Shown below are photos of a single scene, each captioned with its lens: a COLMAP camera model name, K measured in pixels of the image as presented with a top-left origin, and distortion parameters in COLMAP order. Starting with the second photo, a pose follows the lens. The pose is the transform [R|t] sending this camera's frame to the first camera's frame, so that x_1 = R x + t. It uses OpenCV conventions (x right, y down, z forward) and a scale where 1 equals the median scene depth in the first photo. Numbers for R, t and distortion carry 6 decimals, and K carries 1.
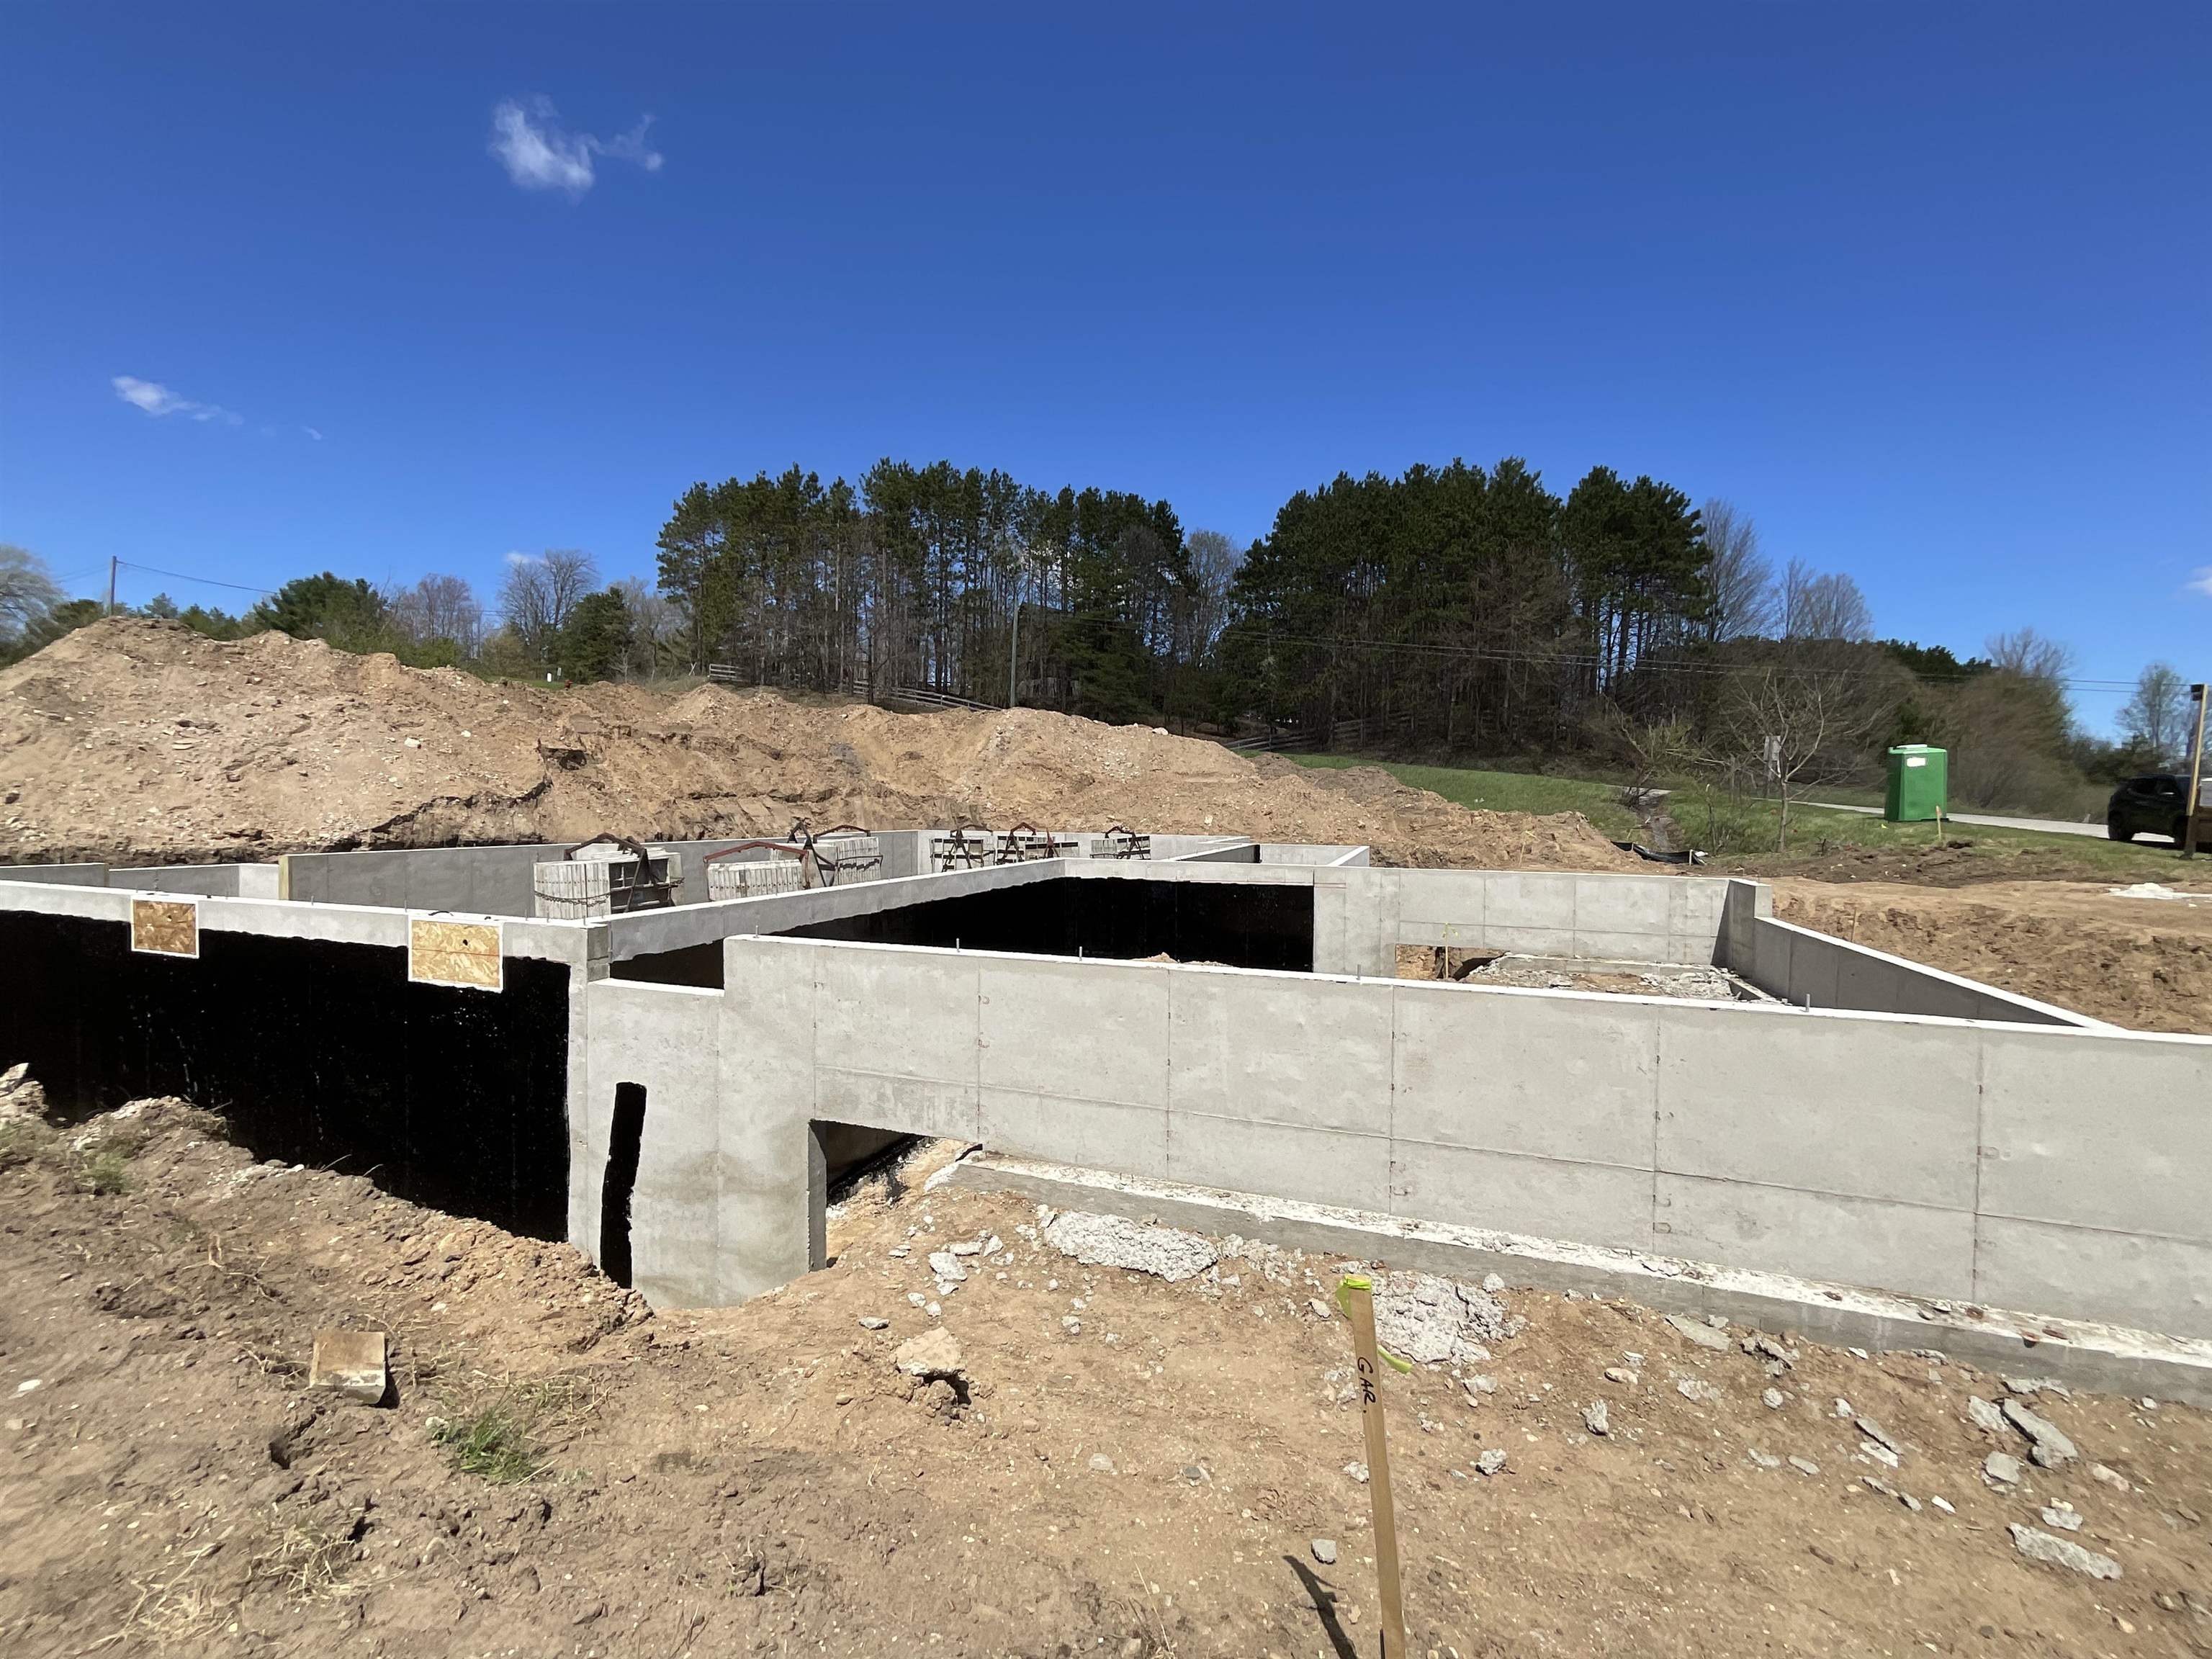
lens RADIAL K [[887.8, 0, 1115.8], [0, 887.8, 831.8], [0, 0, 1]] dist [0.002429, 0.000105]
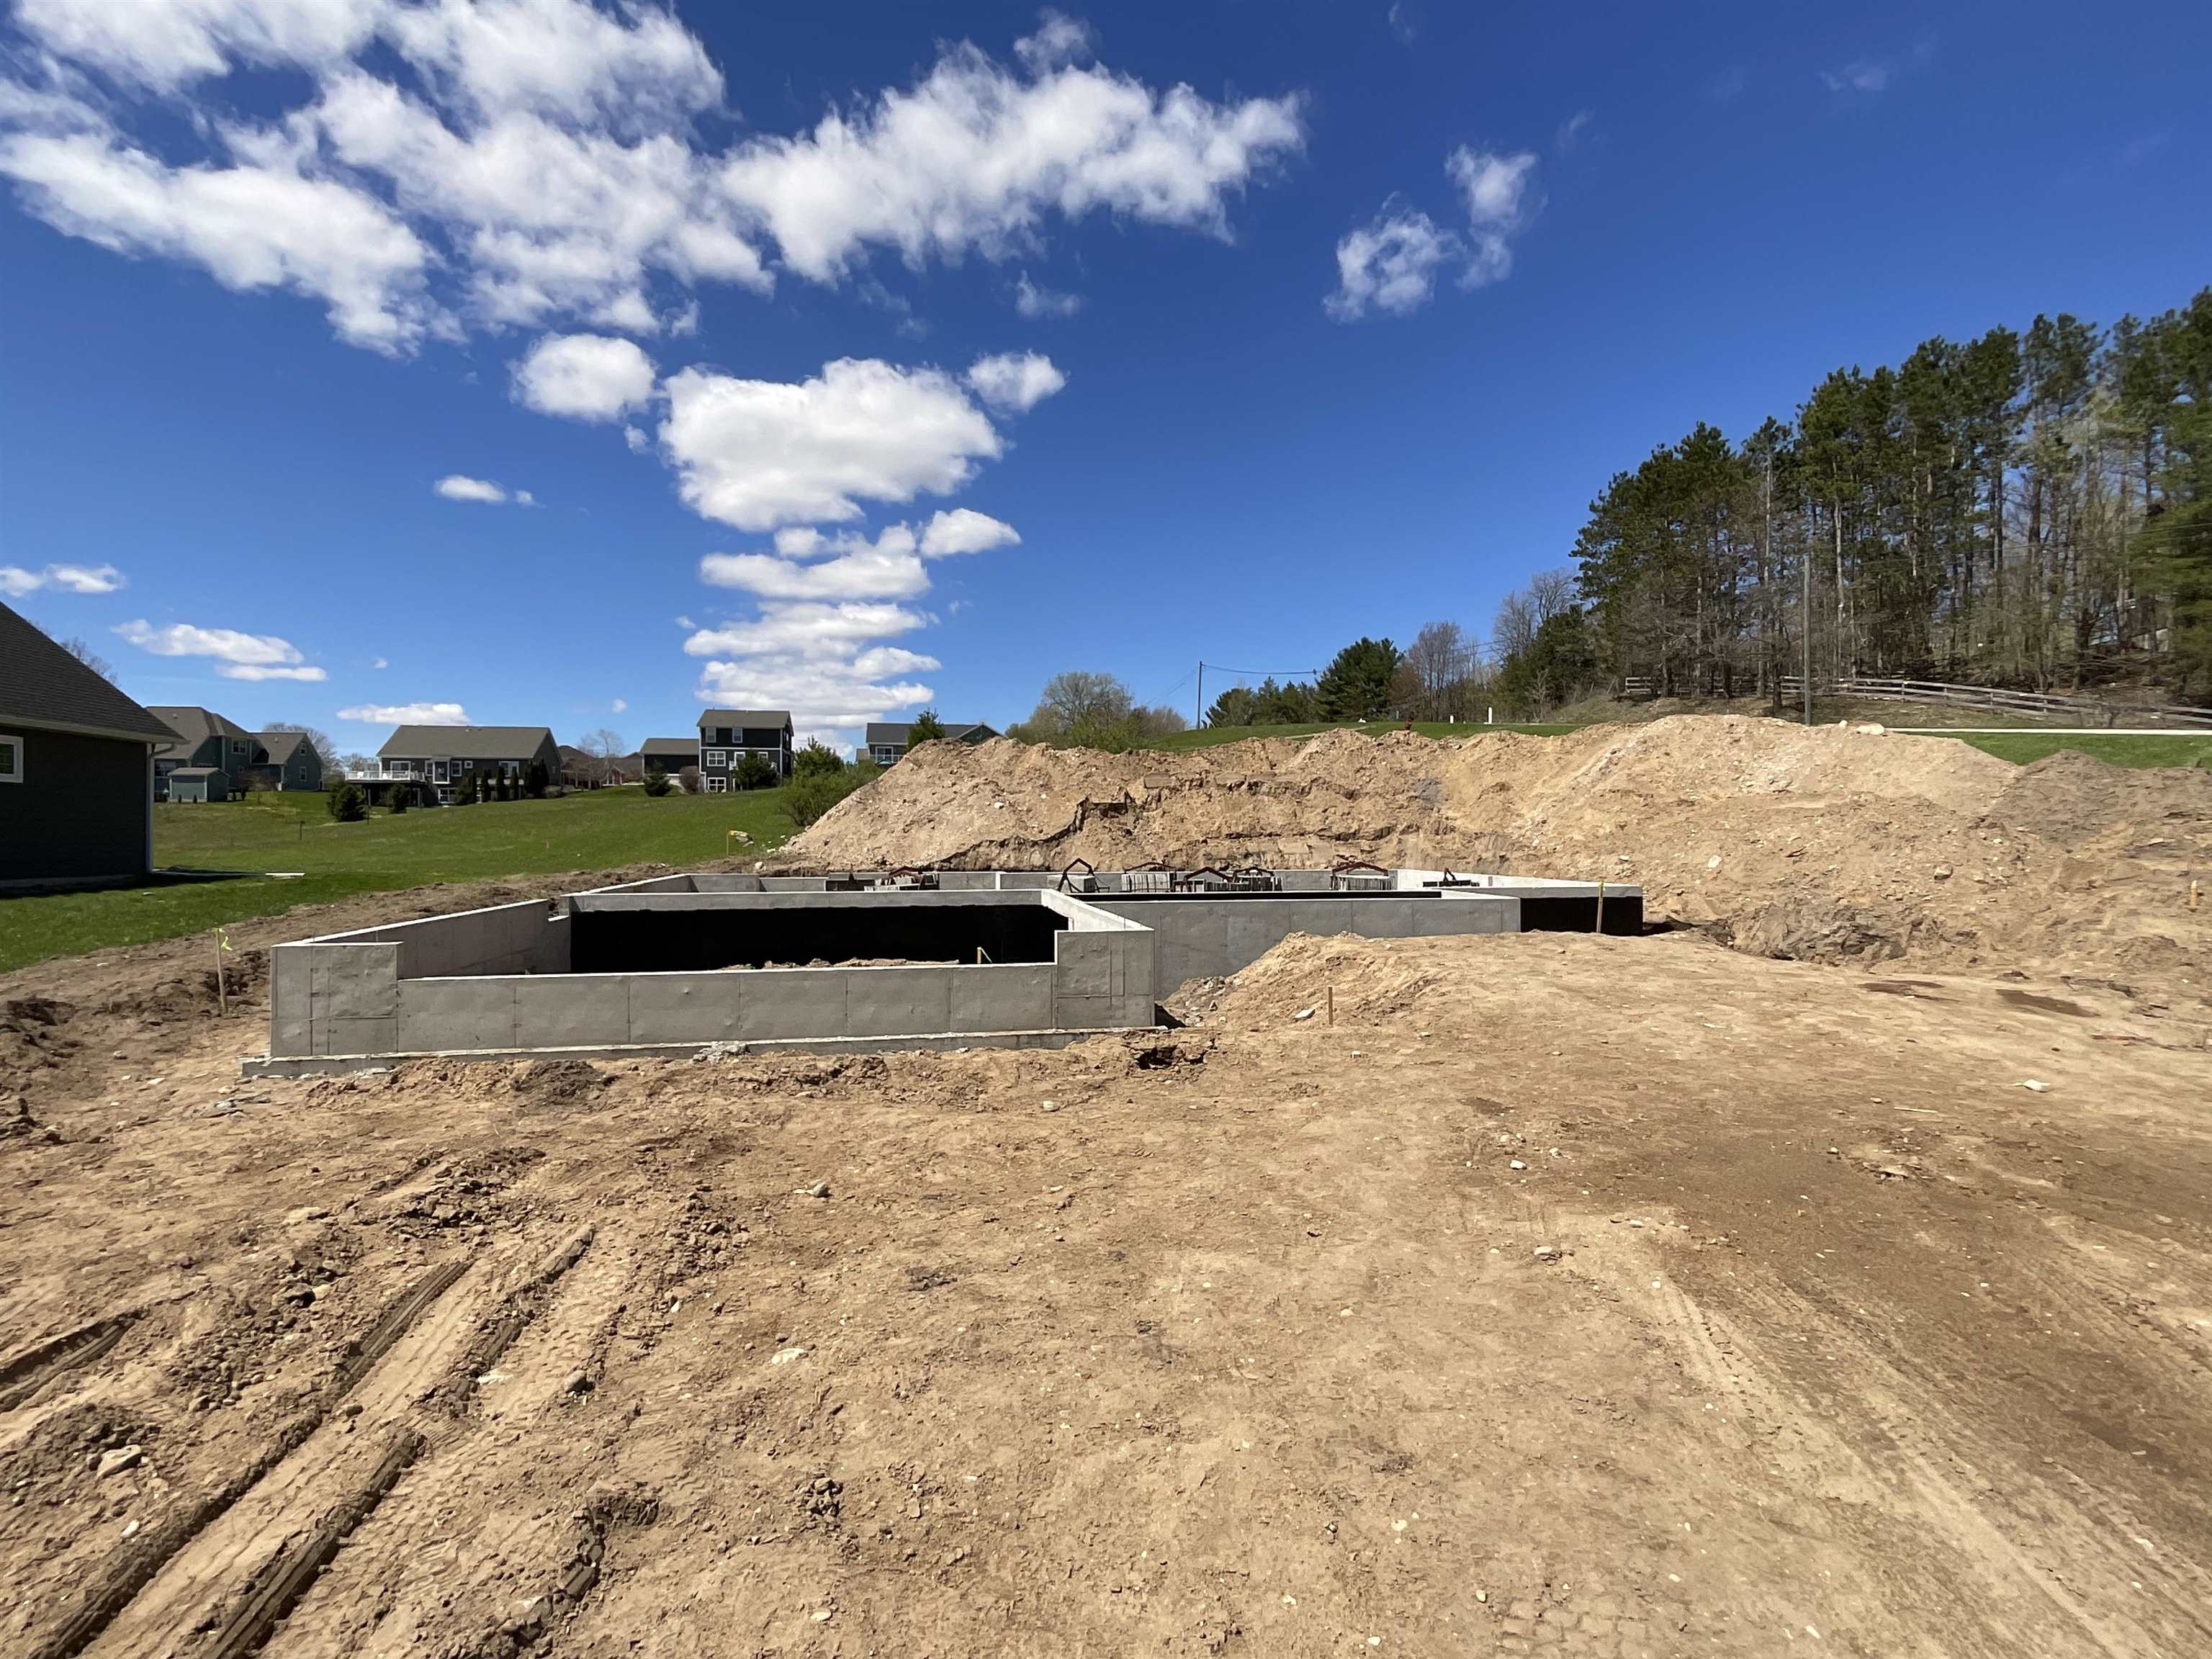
lens RADIAL K [[1075.7, 0, 1115.4], [0, 1075.7, 828.1], [0, 0, 1]] dist [-0.011711, 0.011071]
pose [[0.523848, -0.016090, -0.851660, 0.192712], [-0.018985, 0.999353, -0.030558, -0.001370], [0.851600, 0.032176, 0.523203, 0.038367]]
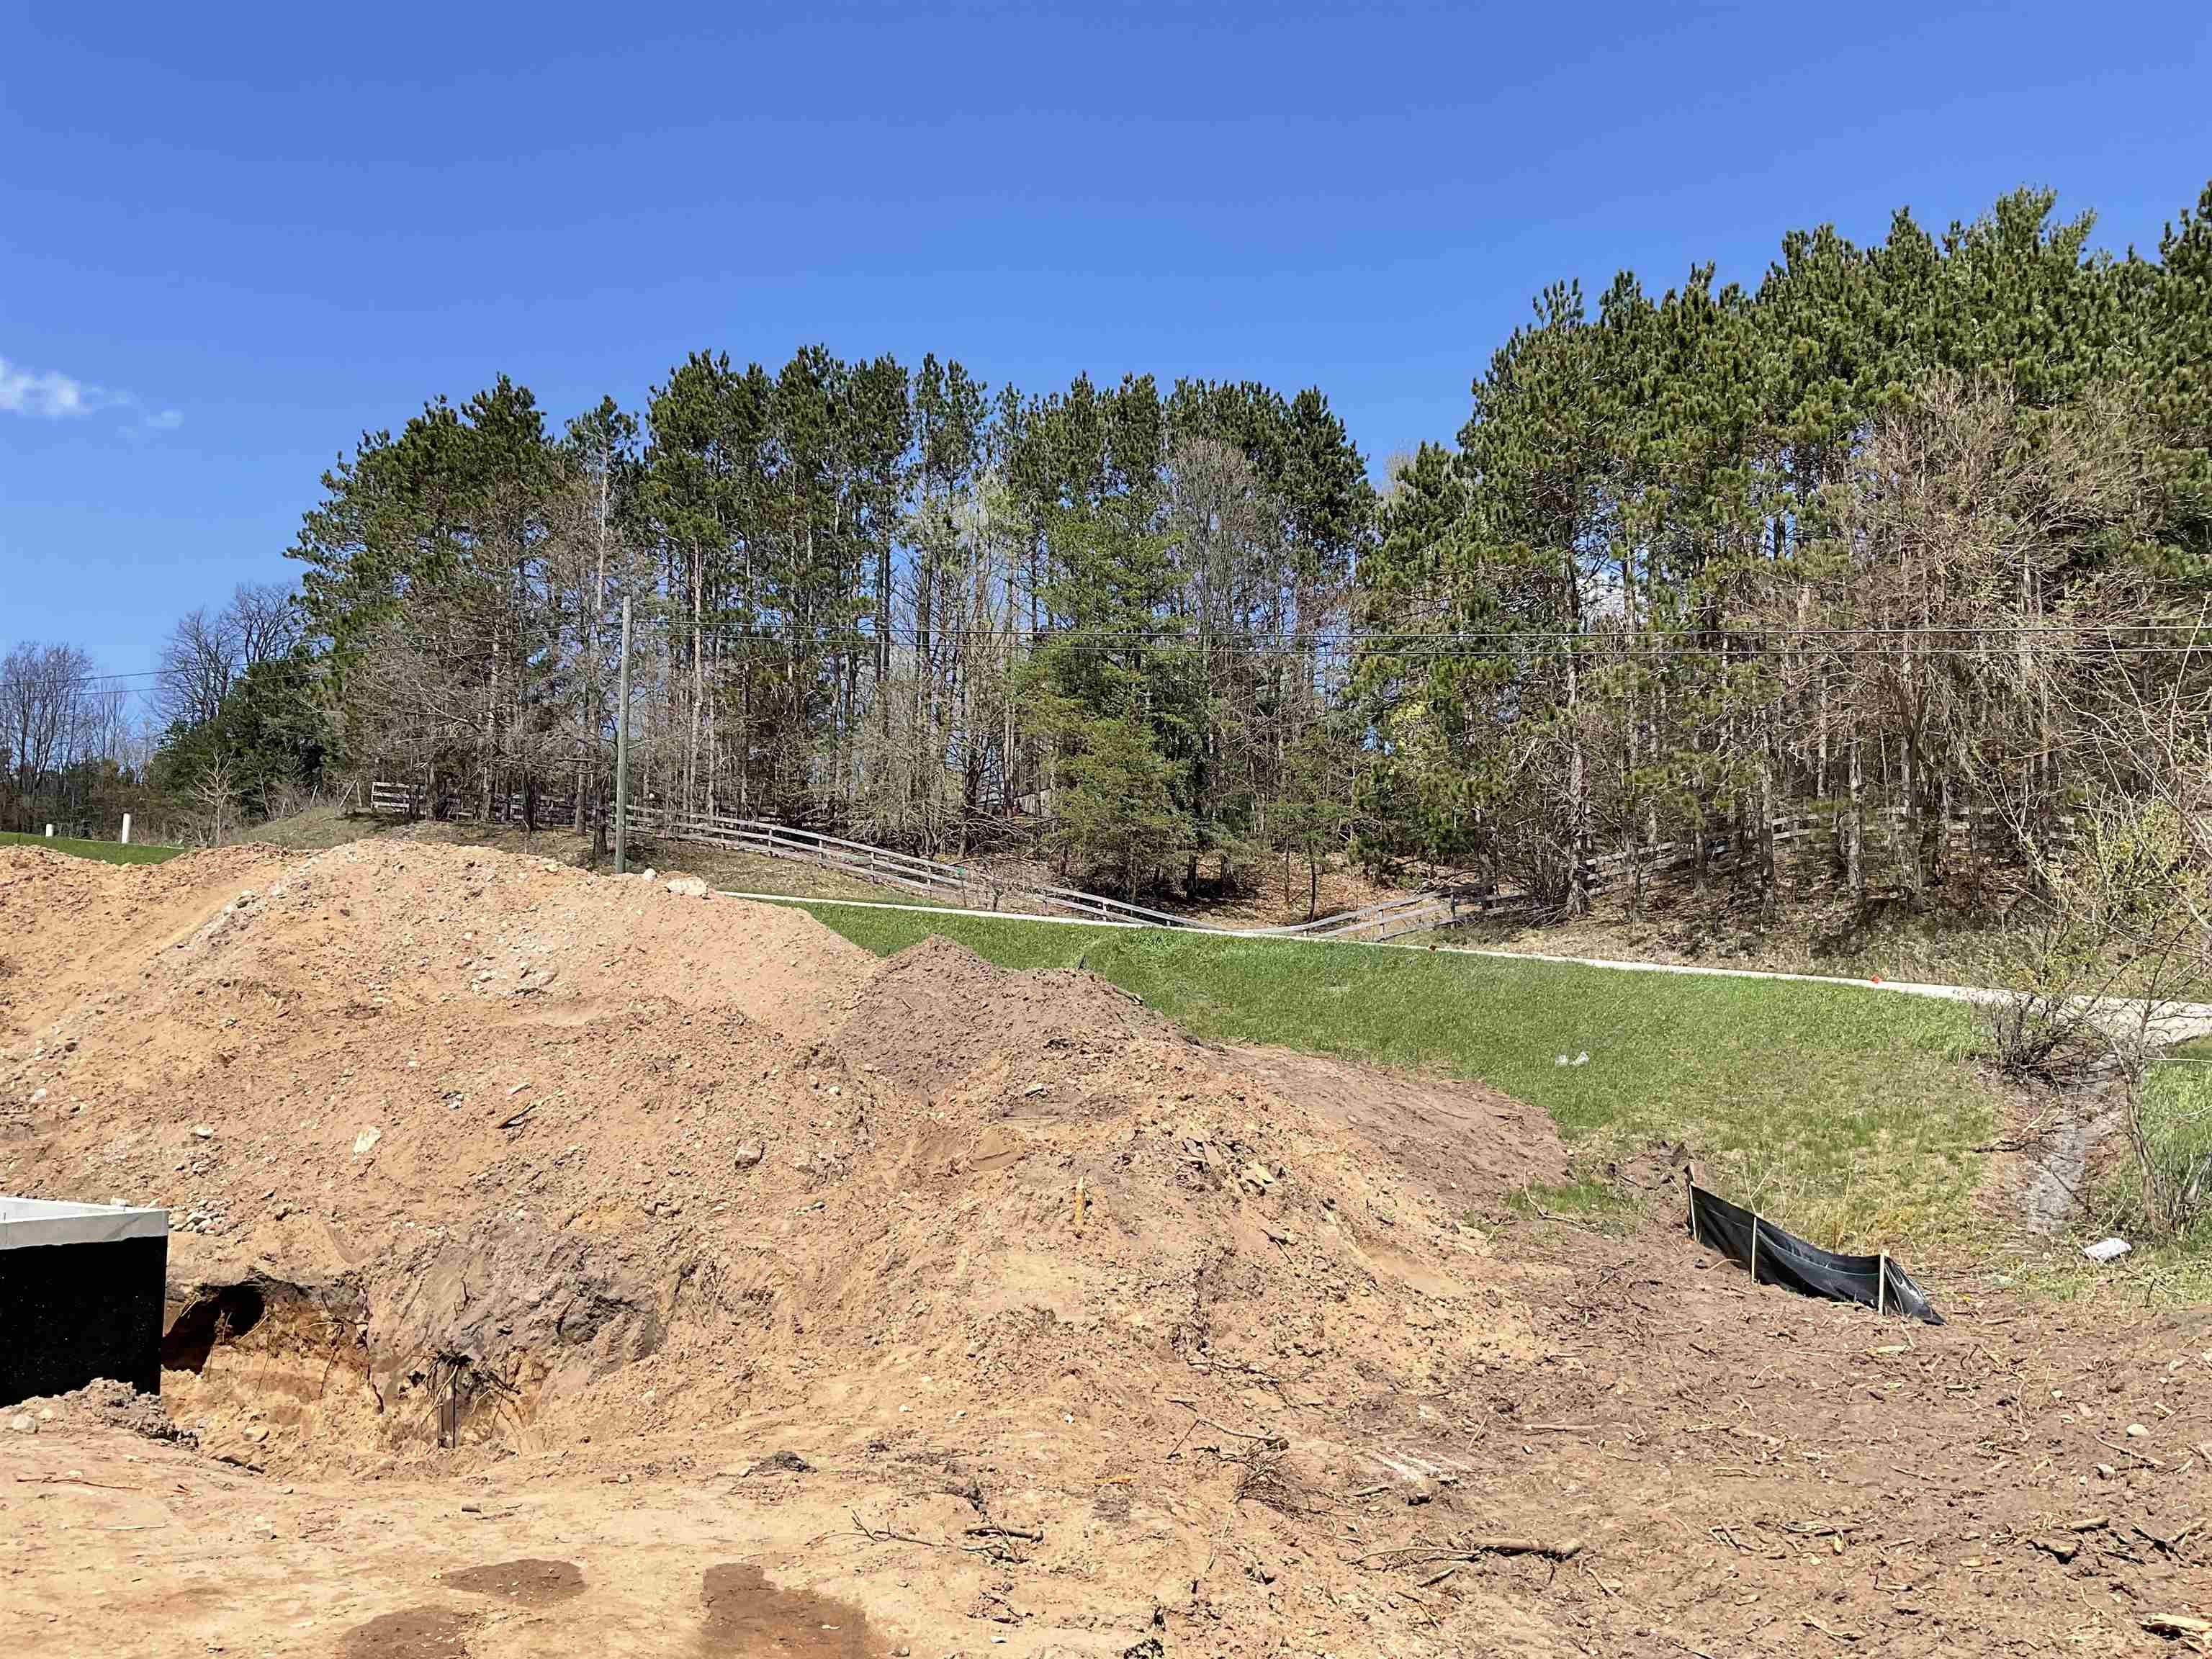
lens RADIAL K [[1797.5, 0, 1122.7], [0, 1797.5, 822.4], [0, 0, 1]] dist [0.032812, -0.023645]
pose [[0.979083, -0.039174, -0.199657, 0.169759], [0.008038, 0.987970, -0.154434, -0.009049], [0.203305, 0.149598, 0.967620, 0.131991]]
